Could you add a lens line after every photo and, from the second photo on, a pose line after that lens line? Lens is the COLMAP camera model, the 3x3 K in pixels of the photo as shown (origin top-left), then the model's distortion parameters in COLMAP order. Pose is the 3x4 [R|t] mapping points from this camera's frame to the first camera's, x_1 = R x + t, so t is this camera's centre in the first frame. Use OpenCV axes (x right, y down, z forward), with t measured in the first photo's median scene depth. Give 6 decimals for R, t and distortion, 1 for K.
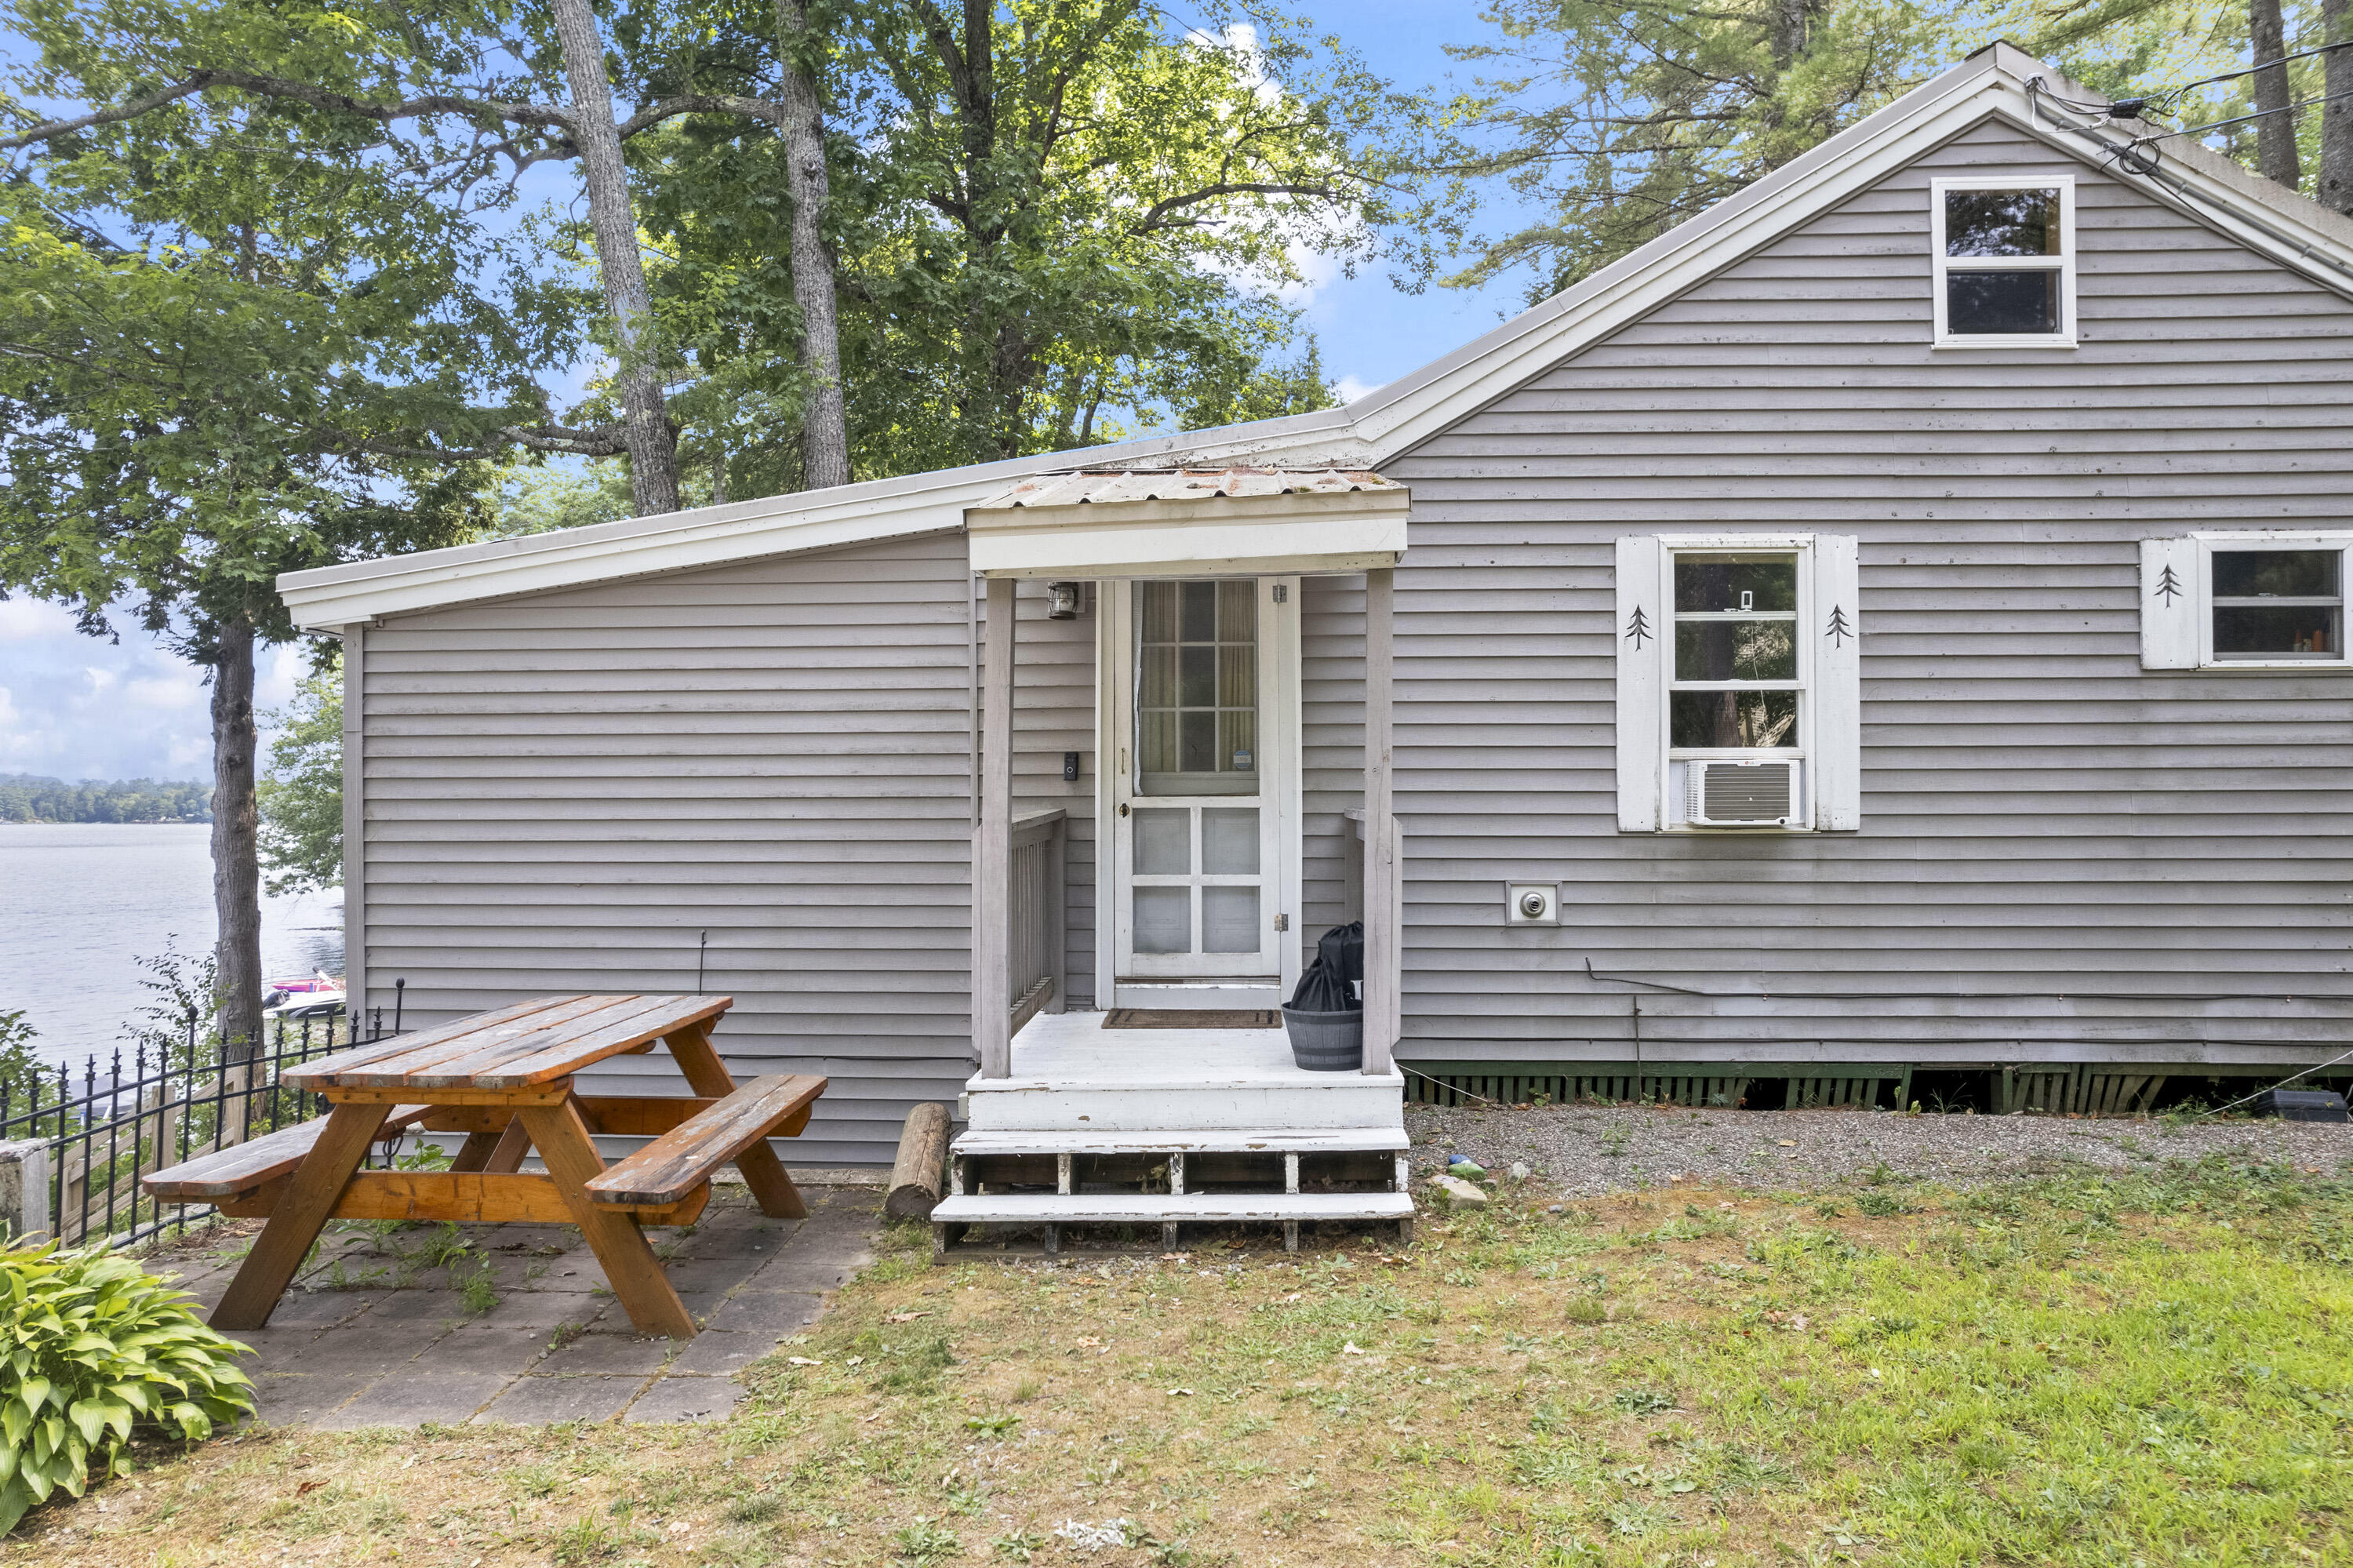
lens RADIAL K [[1596.8, 0, 1176.6], [0, 1596.8, 809.0], [0, 0, 1]] dist [-0.038766, -0.000398]
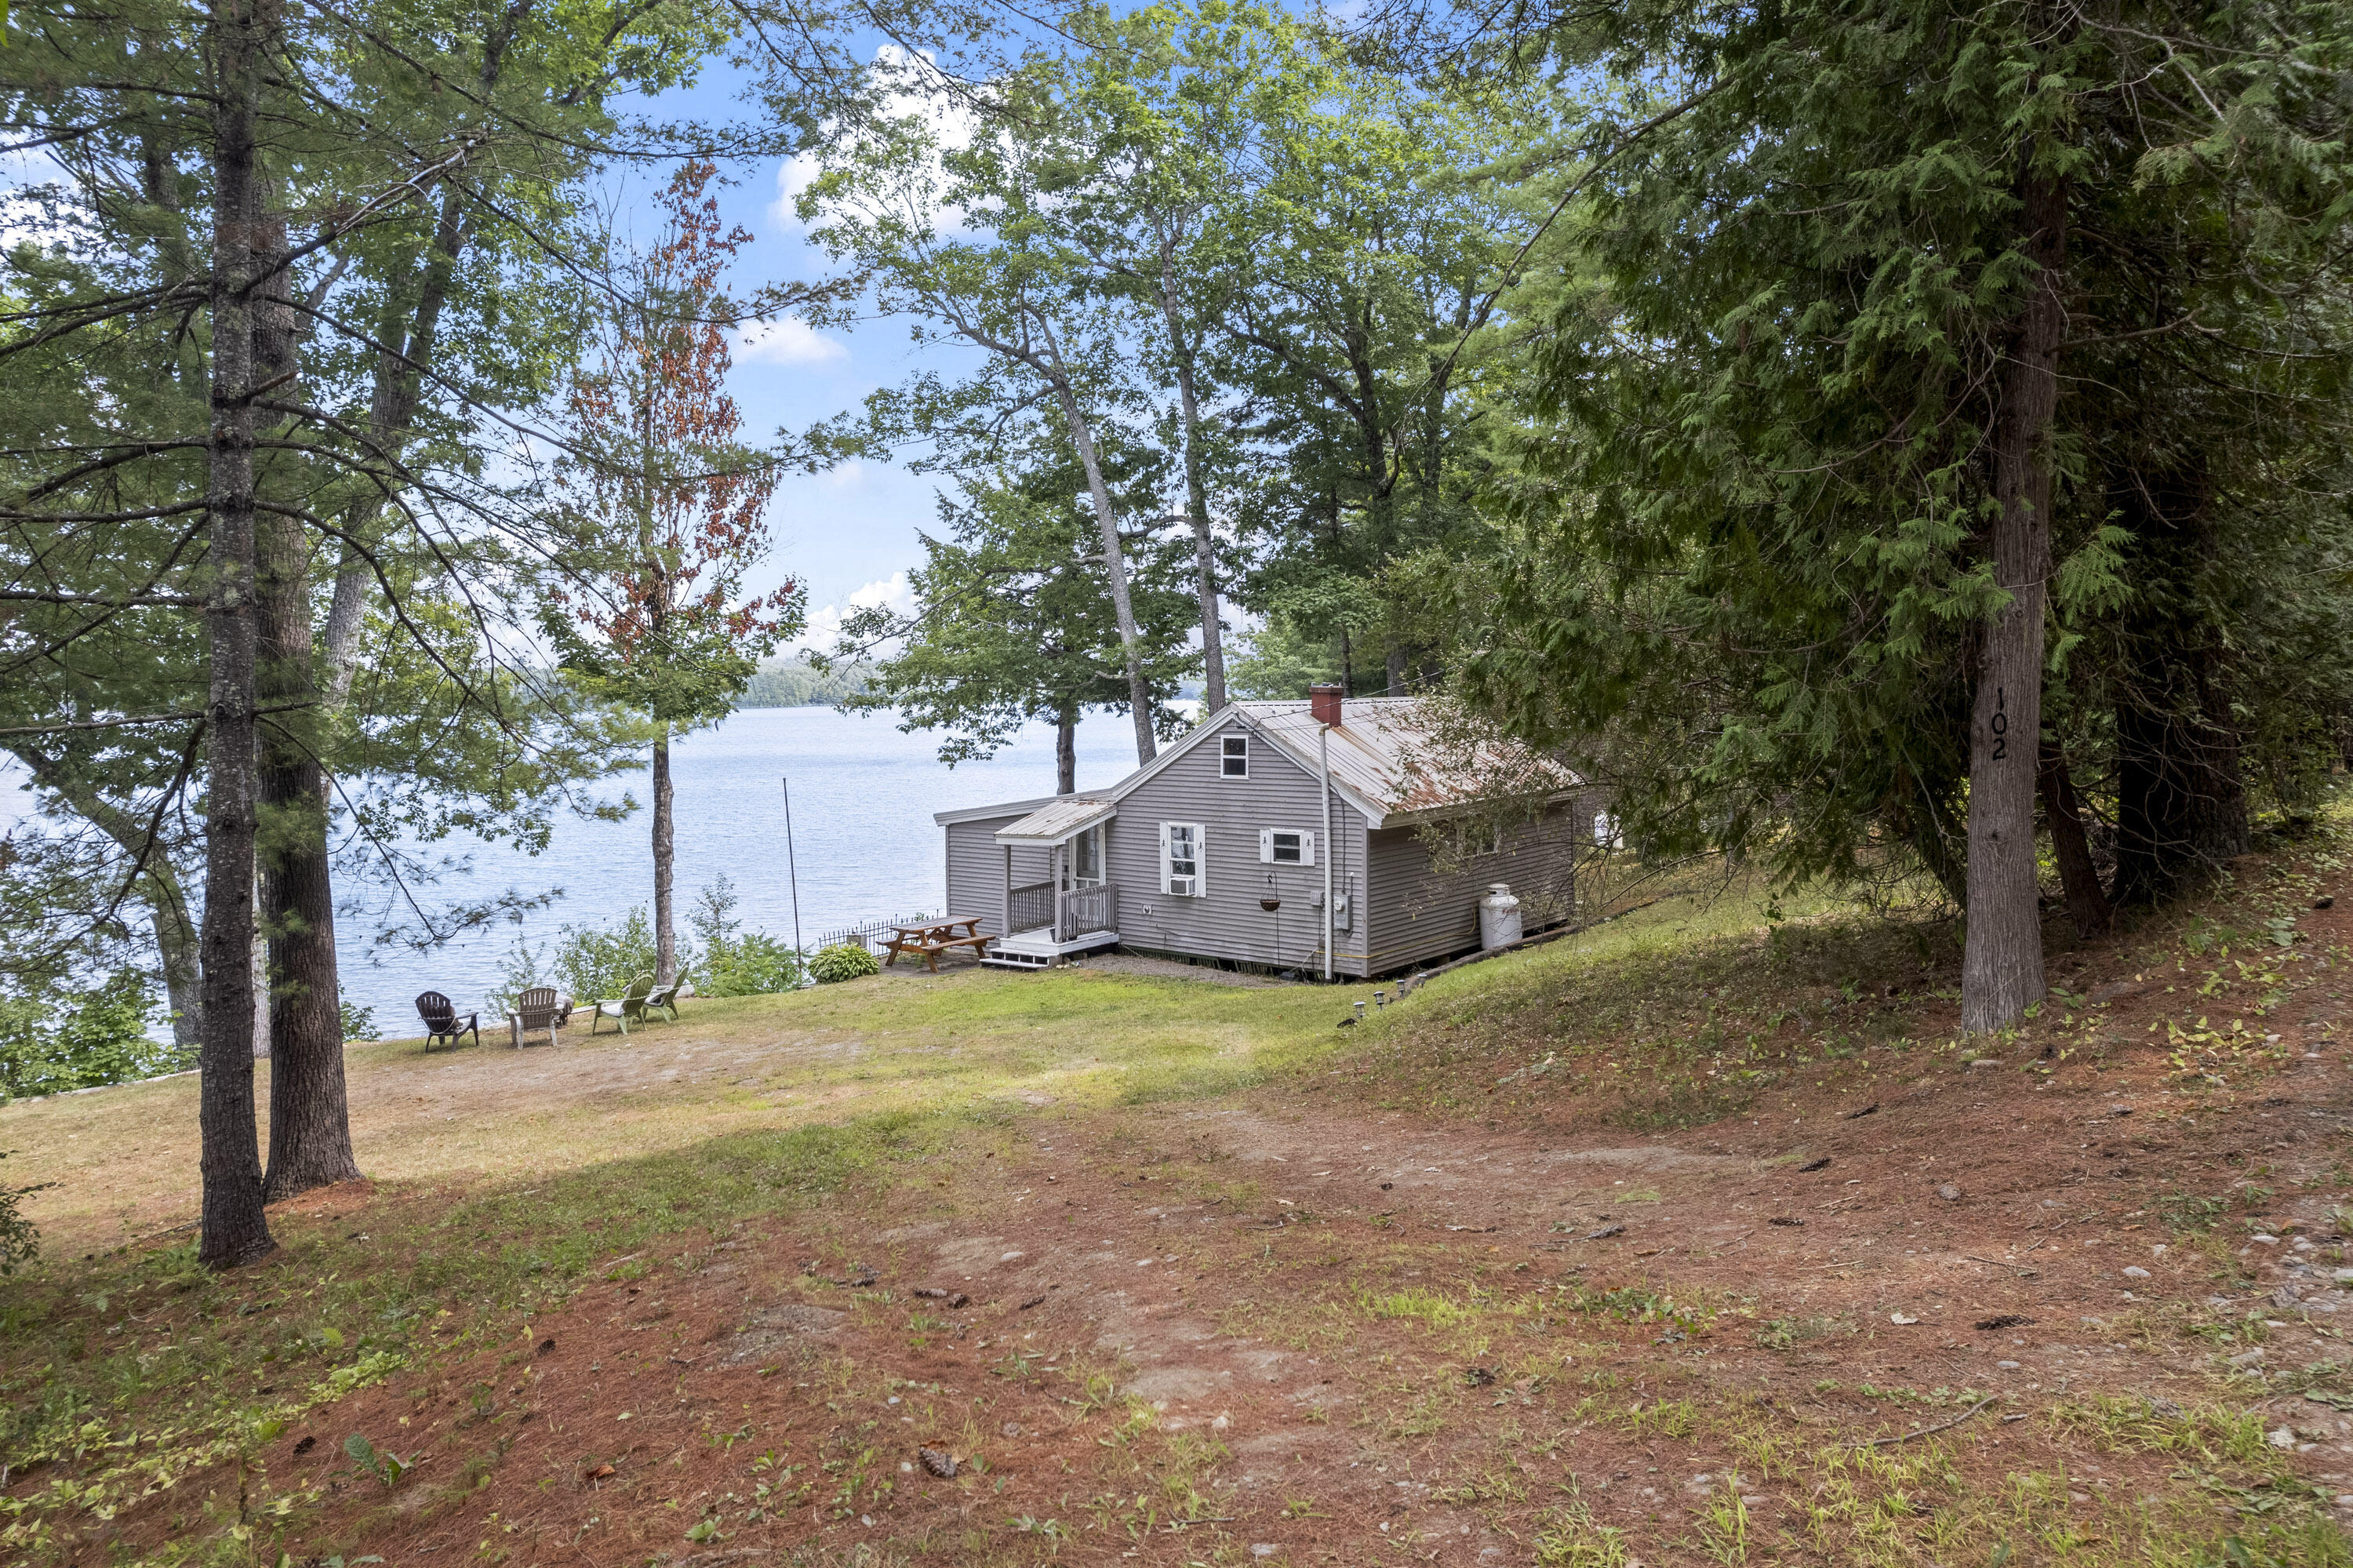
lens RADIAL K [[1596.8, 0, 1179.1], [0, 1596.8, 767.6], [0, 0, 1]] dist [-0.038766, -0.000398]
pose [[0.796546, 0.019930, -0.604249, 2.831903], [0.004853, 0.999214, 0.039354, -0.479532], [0.604559, -0.034280, 0.795823, -2.263596]]
